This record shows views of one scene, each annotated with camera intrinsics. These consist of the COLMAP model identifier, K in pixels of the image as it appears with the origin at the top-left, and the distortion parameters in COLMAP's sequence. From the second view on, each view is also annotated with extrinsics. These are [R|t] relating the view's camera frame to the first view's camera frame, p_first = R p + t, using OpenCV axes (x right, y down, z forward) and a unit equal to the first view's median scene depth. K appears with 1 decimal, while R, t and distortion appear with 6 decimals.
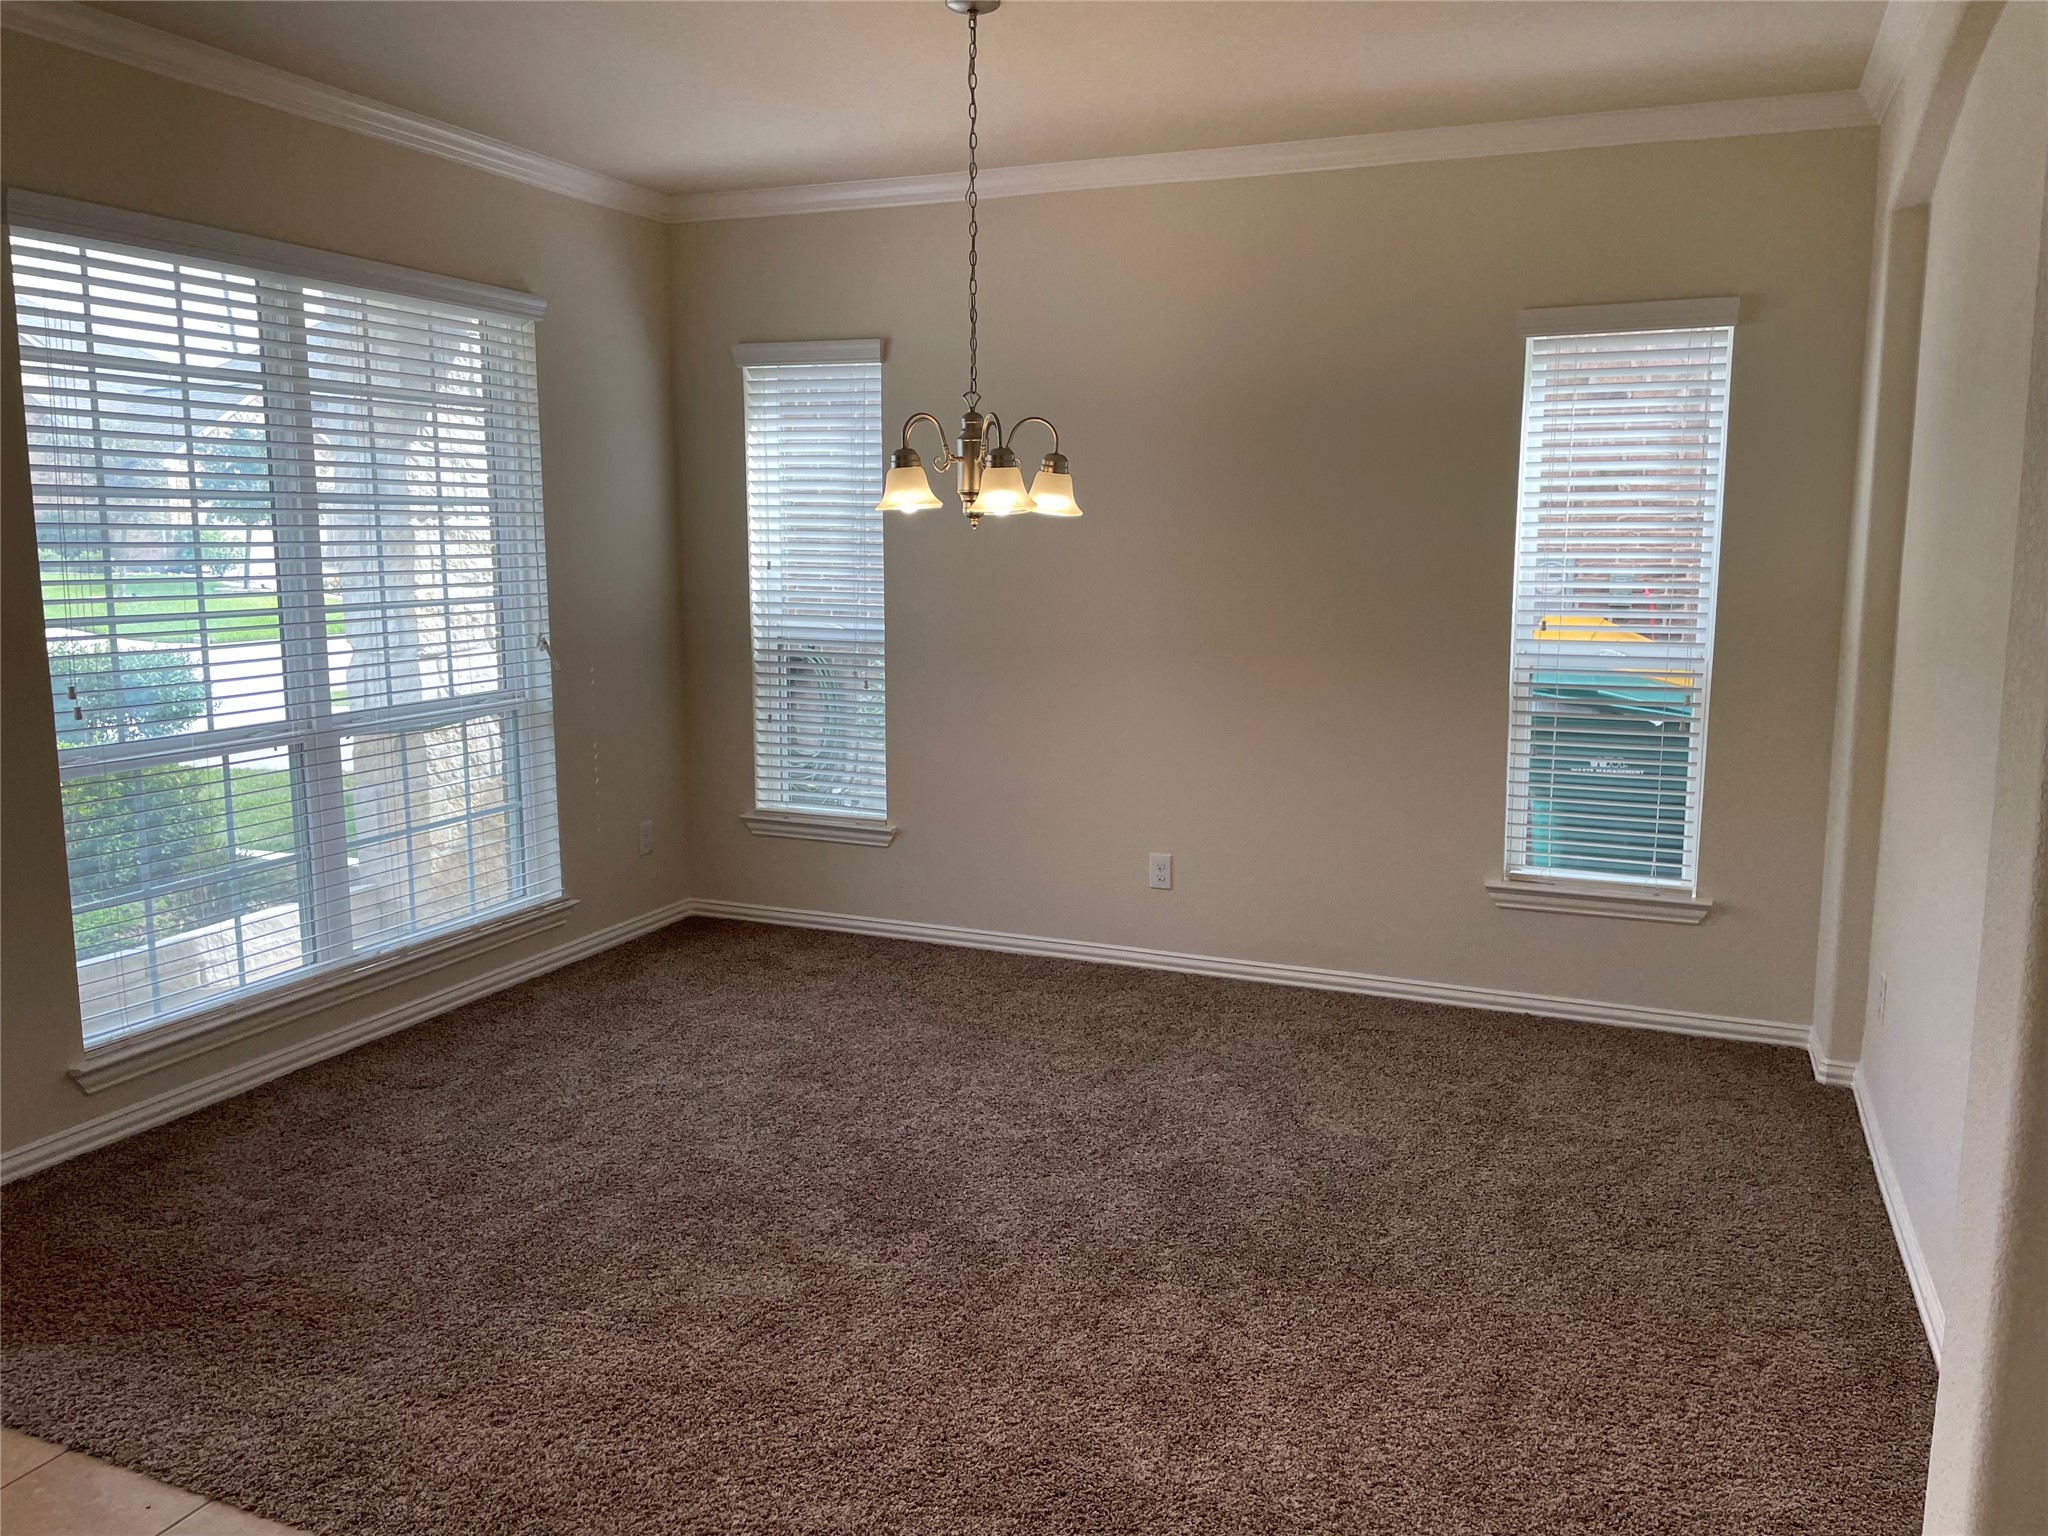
lens RADIAL K [[1535.9, 0, 1012.6], [0, 1535.9, 762.8], [0, 0, 1]] dist [0.075997, -0.105006]
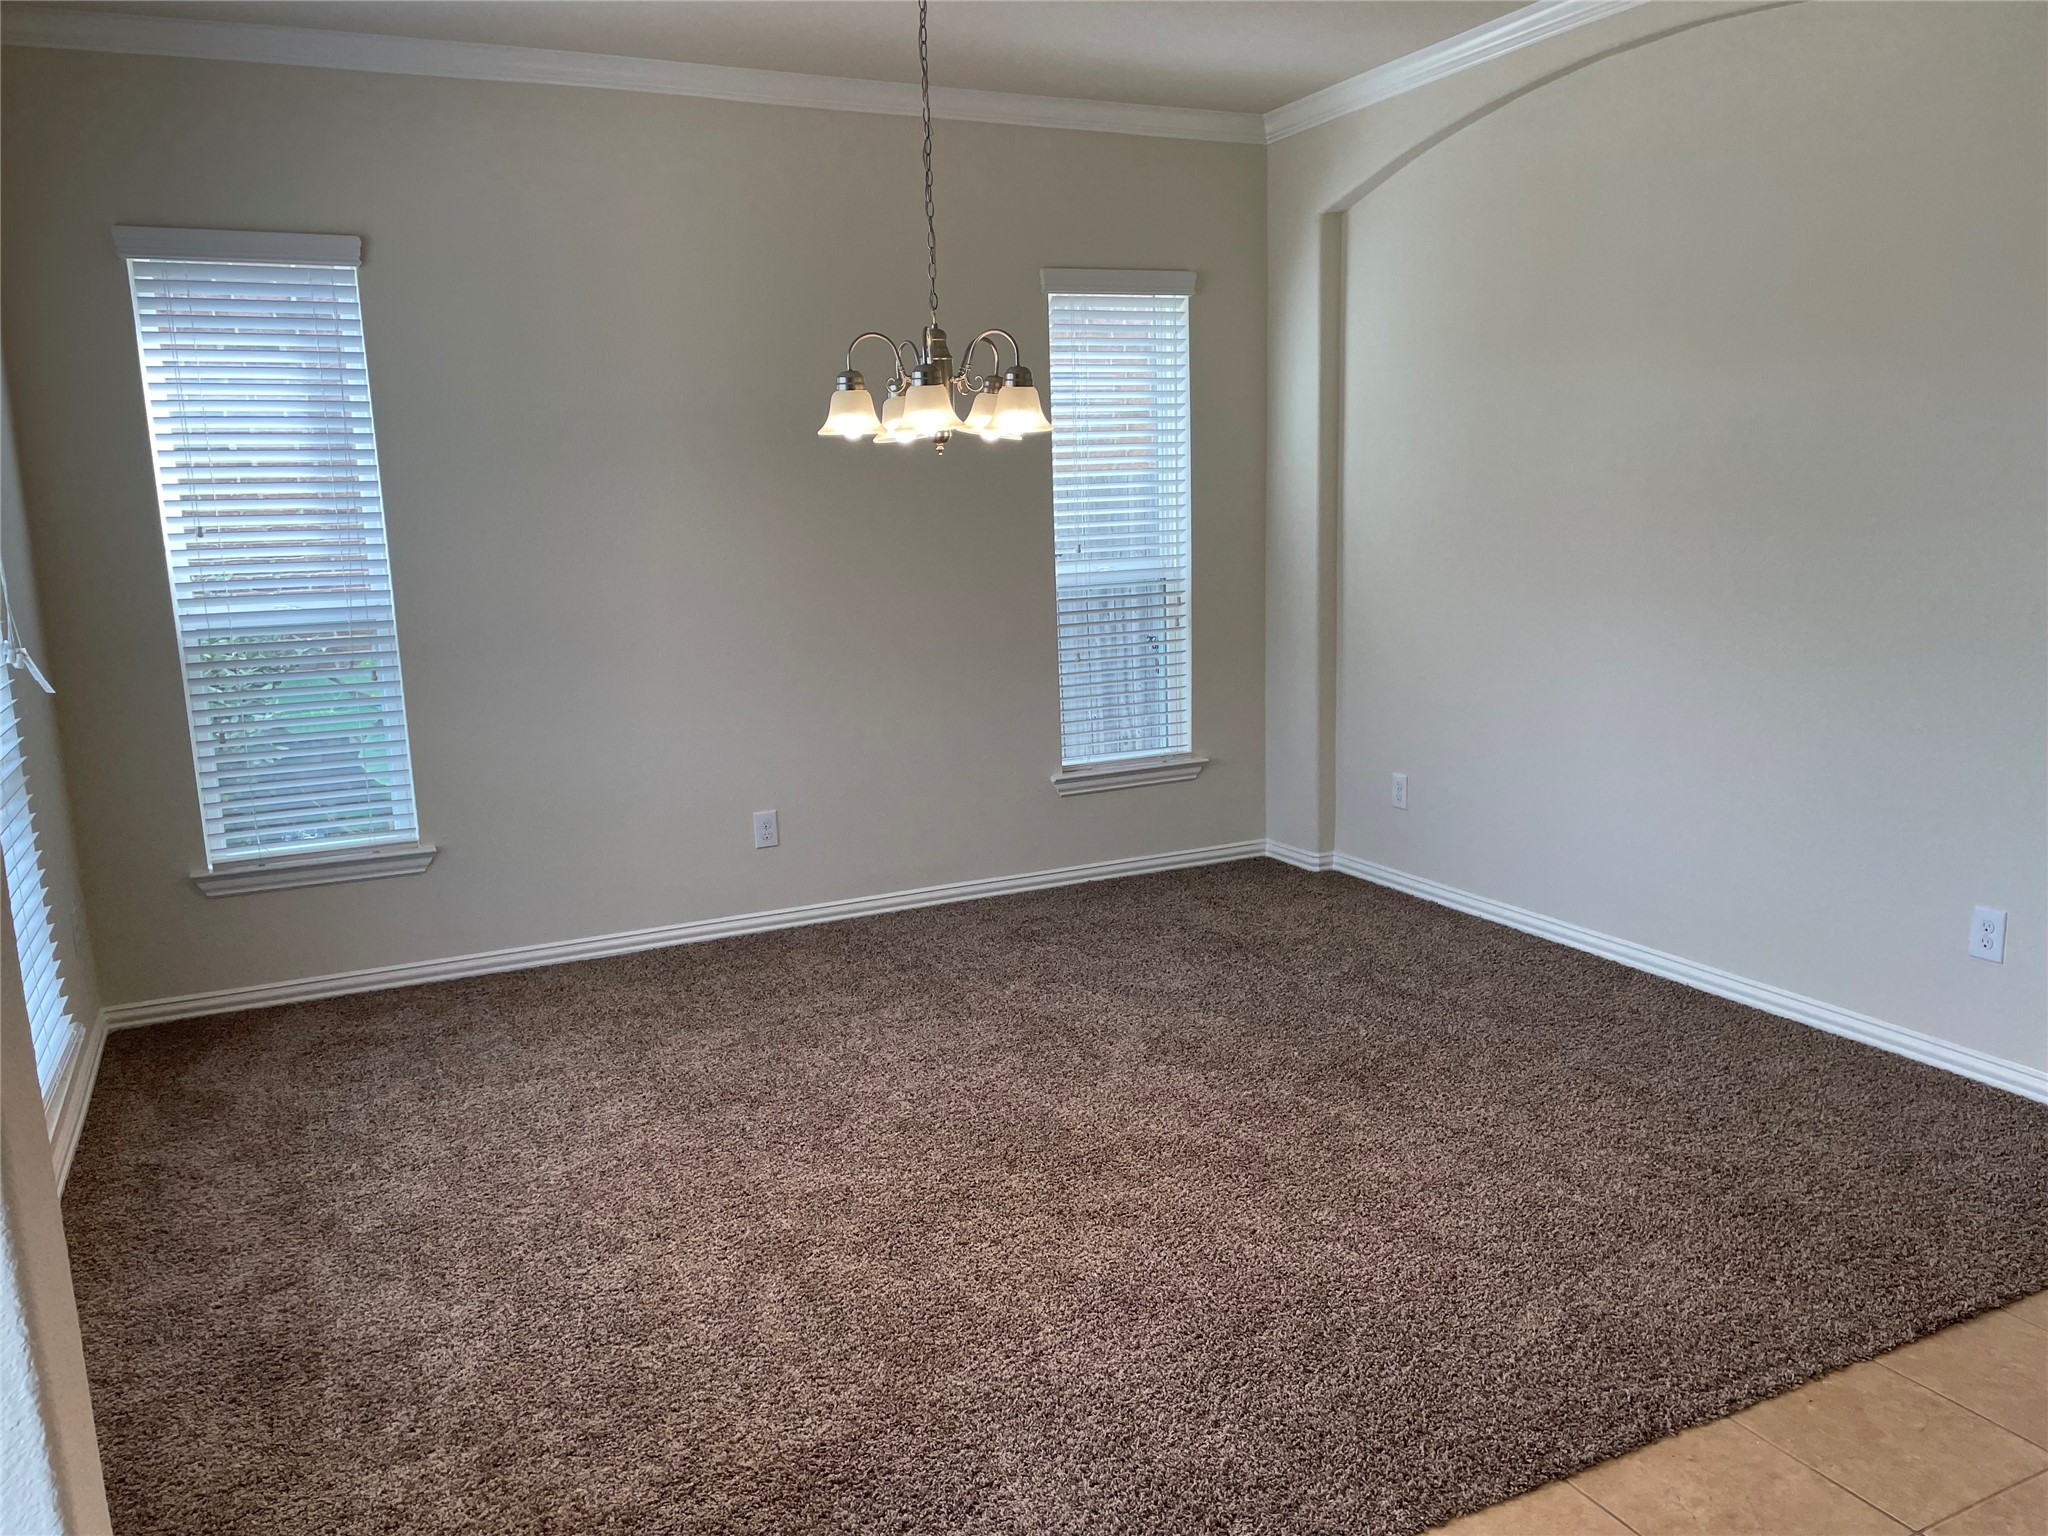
lens RADIAL K [[1535.9, 0, 1014.5], [0, 1535.9, 787.7], [0, 0, 1]] dist [0.075997, -0.105006]
pose [[0.666908, -0.163267, 0.727033, -0.596820], [0.146008, 0.985419, 0.087359, -0.019708], [-0.730695, 0.047892, 0.681022, 0.274311]]
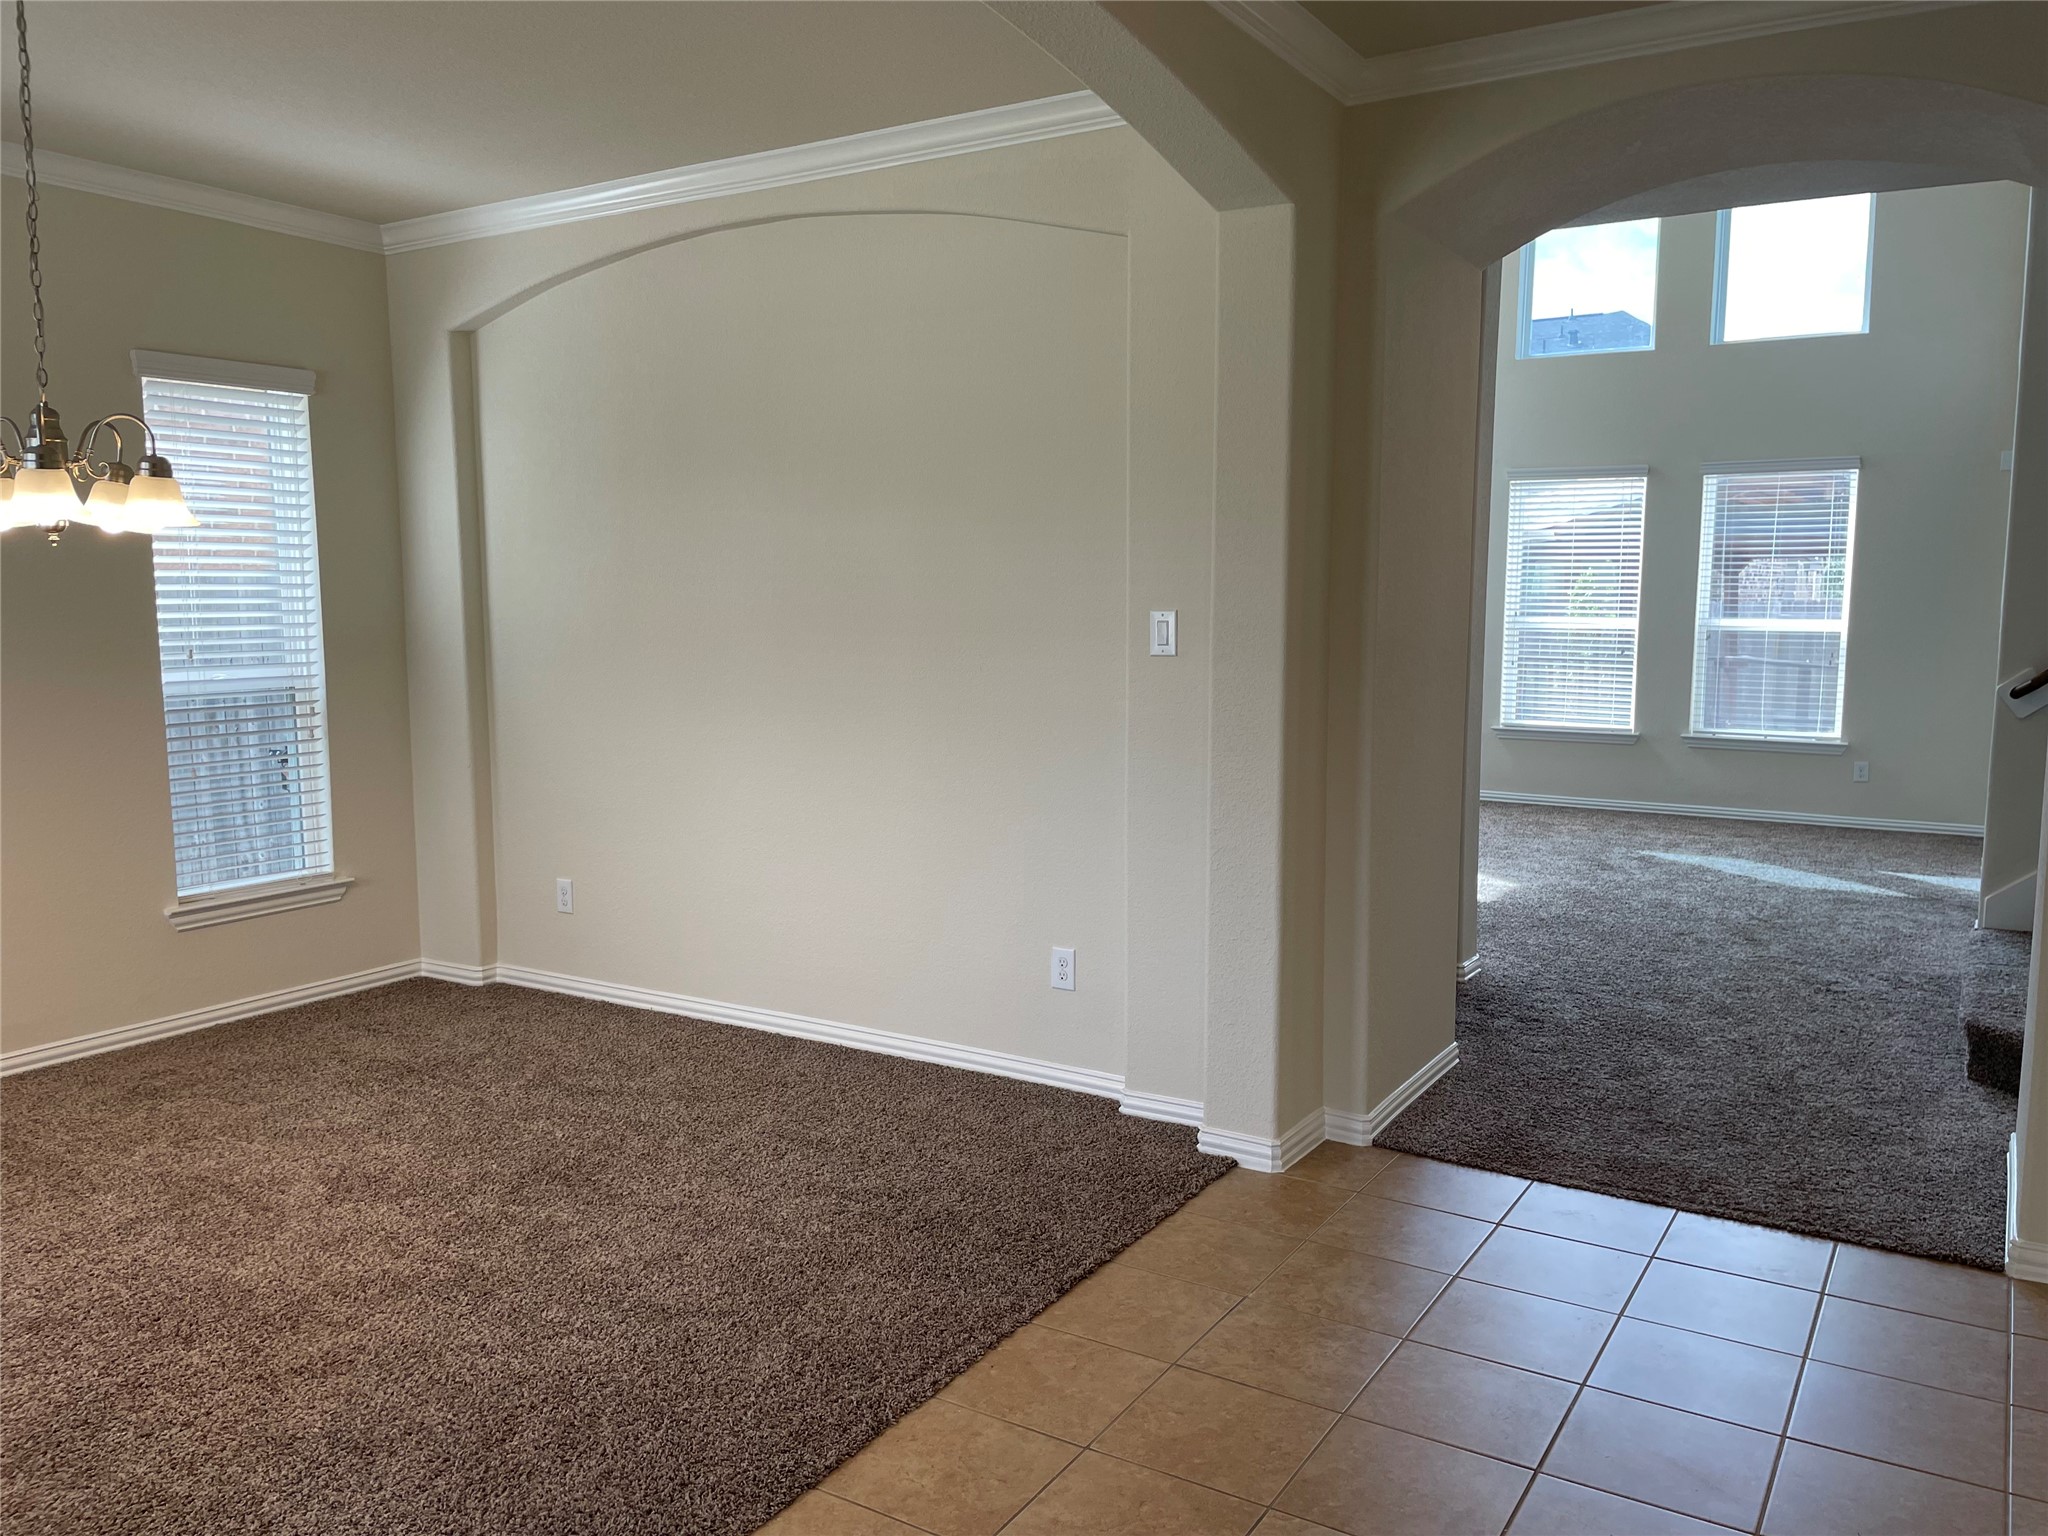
lens RADIAL K [[1535.9, 0, 1033.8], [0, 1535.9, 770.8], [0, 0, 1]] dist [0.075997, -0.105006]
pose [[0.154044, -0.115577, 0.981281, -0.655017], [0.151153, 0.984202, 0.092192, -0.021985], [-0.976434, 0.134122, 0.169080, 0.292497]]
